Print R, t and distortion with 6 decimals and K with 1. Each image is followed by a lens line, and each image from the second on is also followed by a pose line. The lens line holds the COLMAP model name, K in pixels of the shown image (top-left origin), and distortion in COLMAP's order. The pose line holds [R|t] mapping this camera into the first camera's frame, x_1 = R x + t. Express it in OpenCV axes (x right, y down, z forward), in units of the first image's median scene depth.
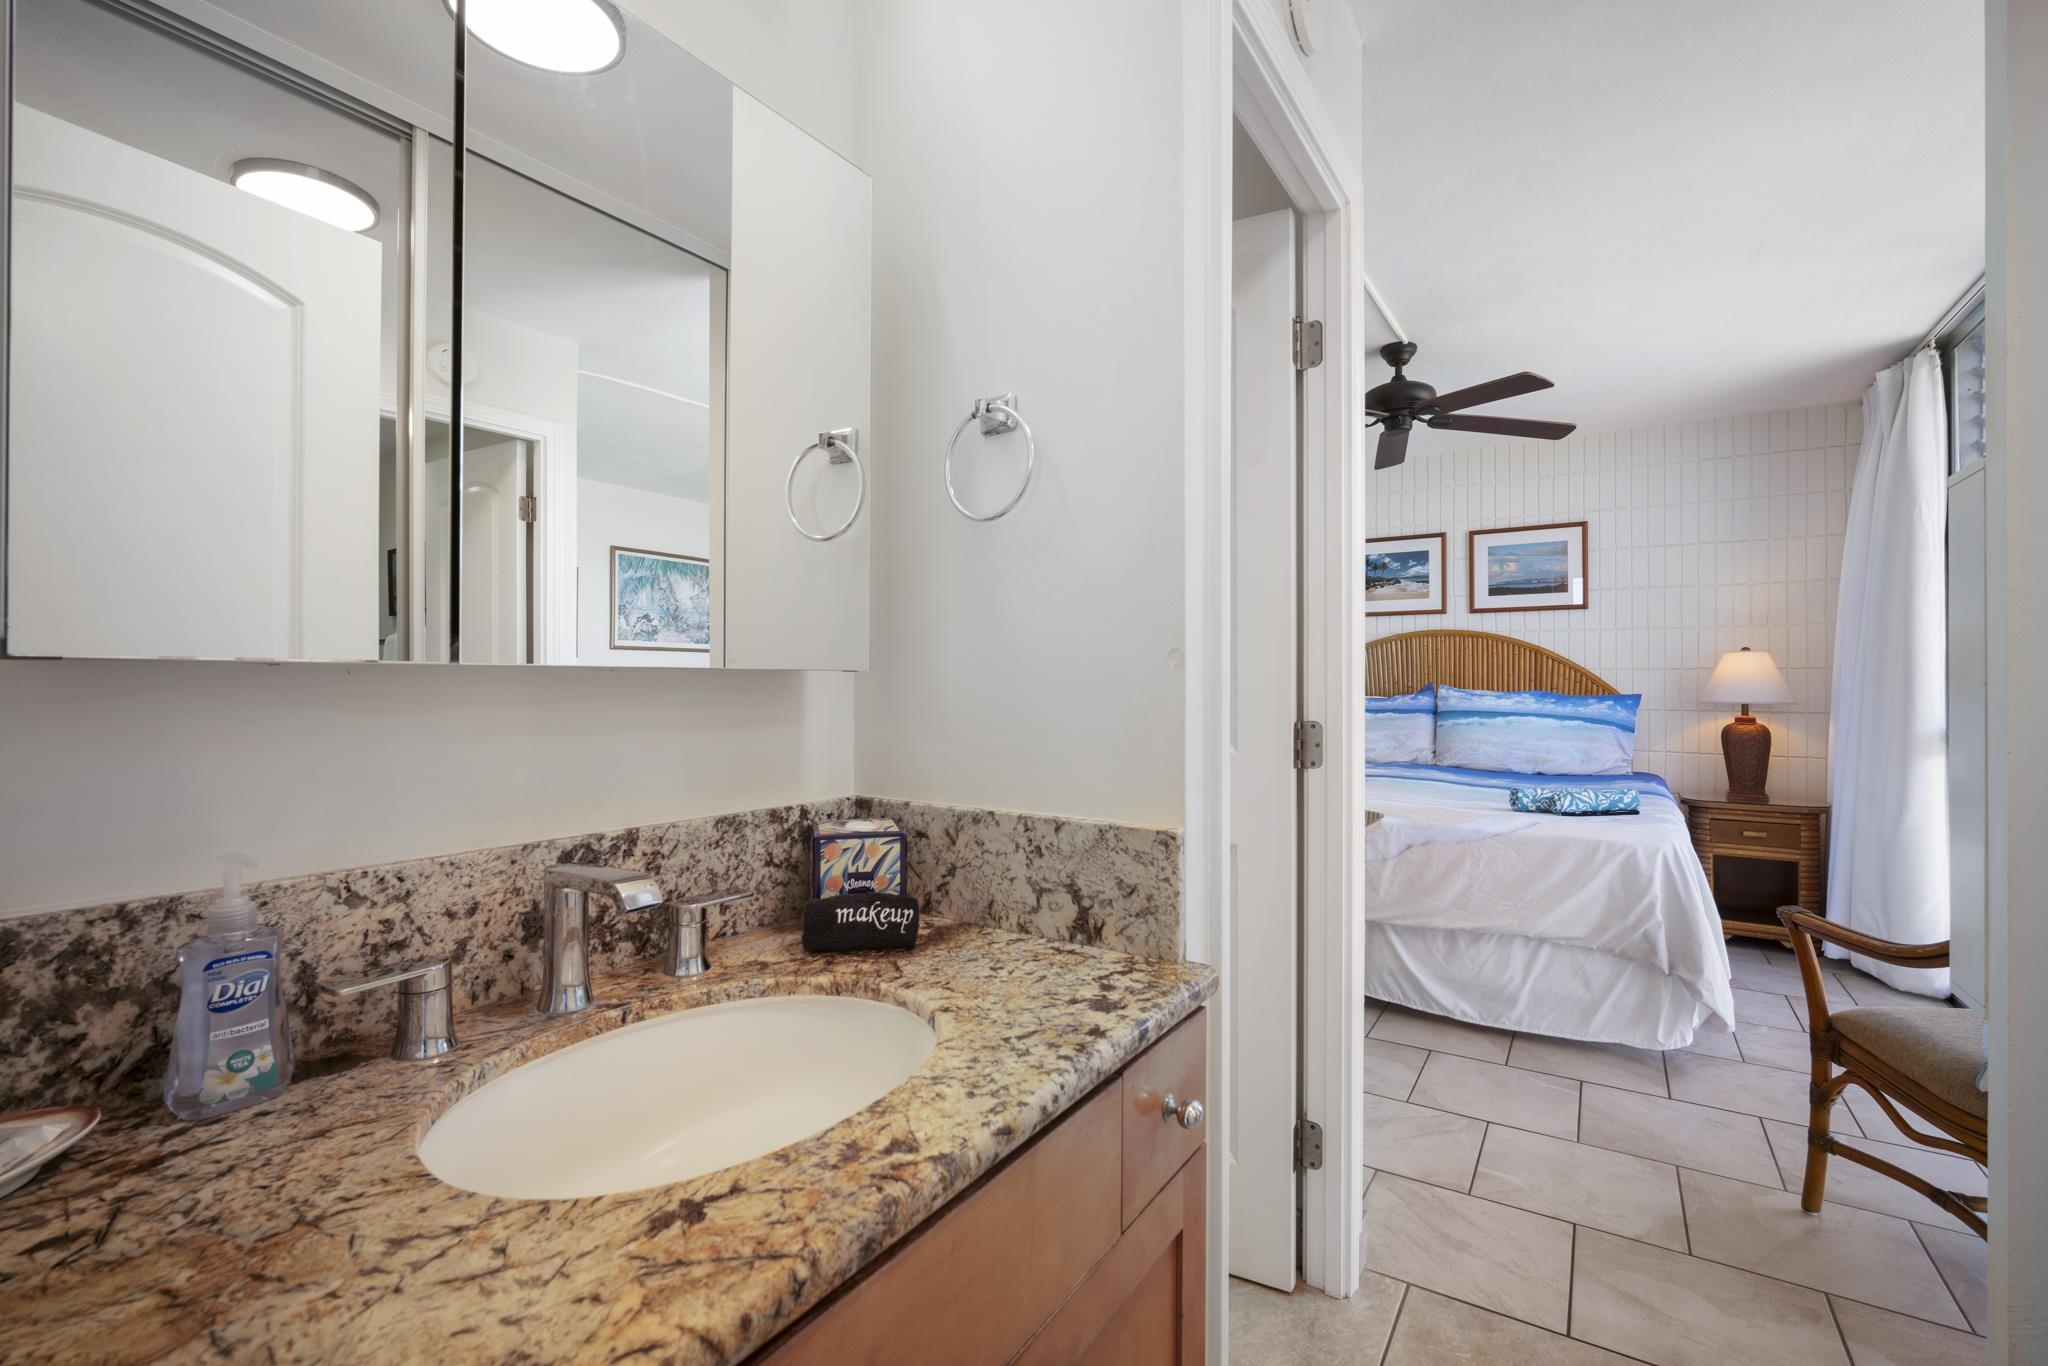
lens RADIAL K [[896.7, 0, 1007.4], [0, 896.7, 672.5], [0, 0, 1]] dist [-0.012715, 0.003536]
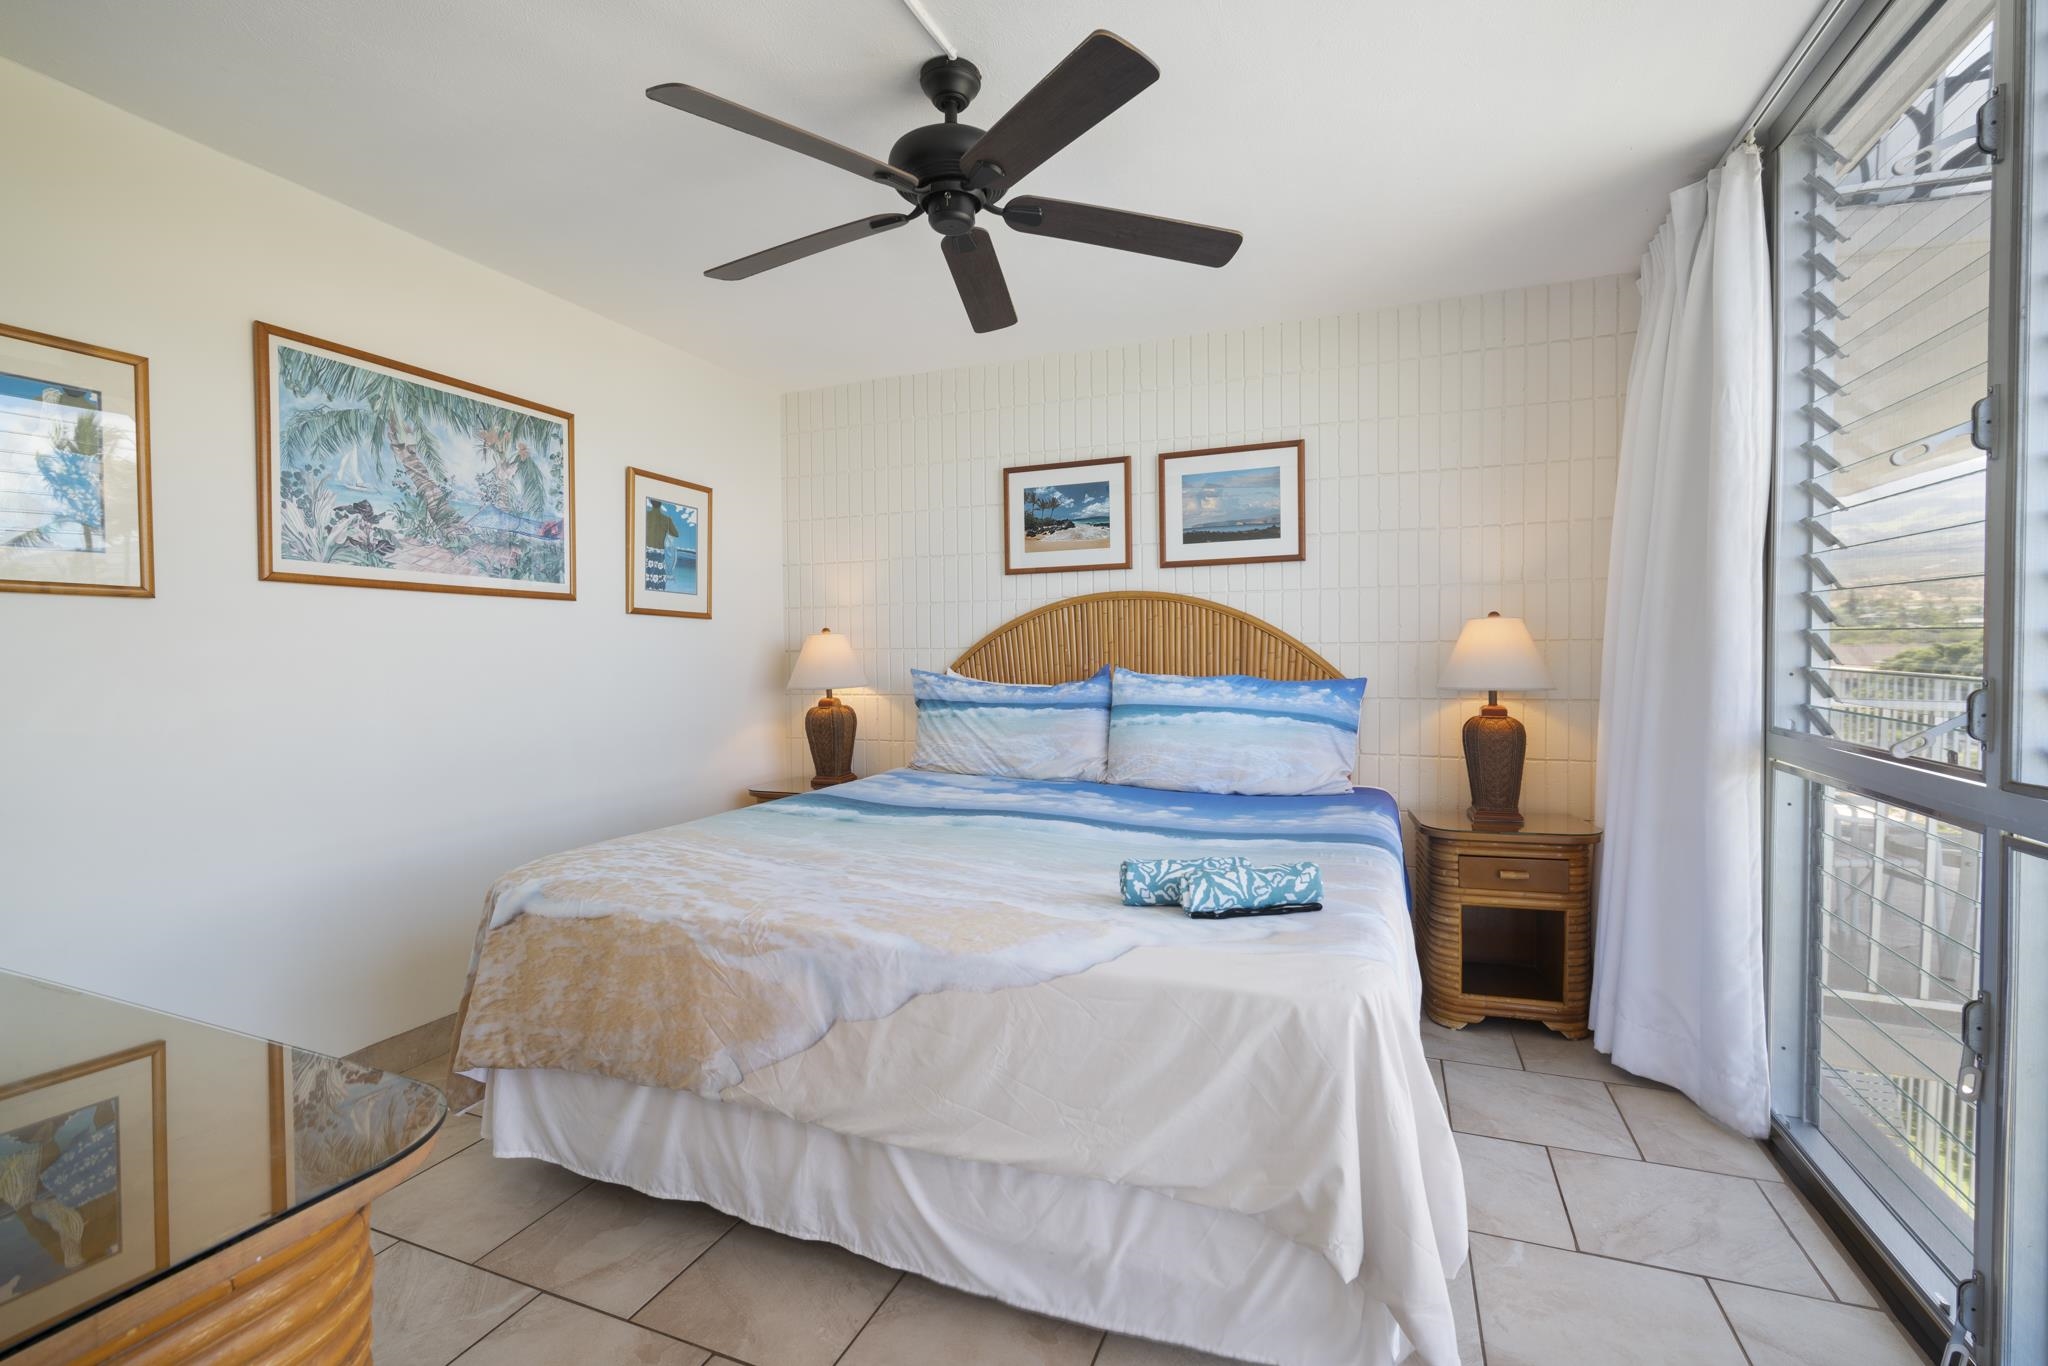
lens RADIAL K [[896.7, 0, 1009.7], [0, 896.7, 680.3], [0, 0, 1]] dist [-0.012715, 0.003536]
pose [[0.980879, -0.017442, 0.193836, 0.287269], [0.010958, 0.999346, 0.034471, -0.001907], [-0.194311, -0.031688, 0.980428, 0.346830]]
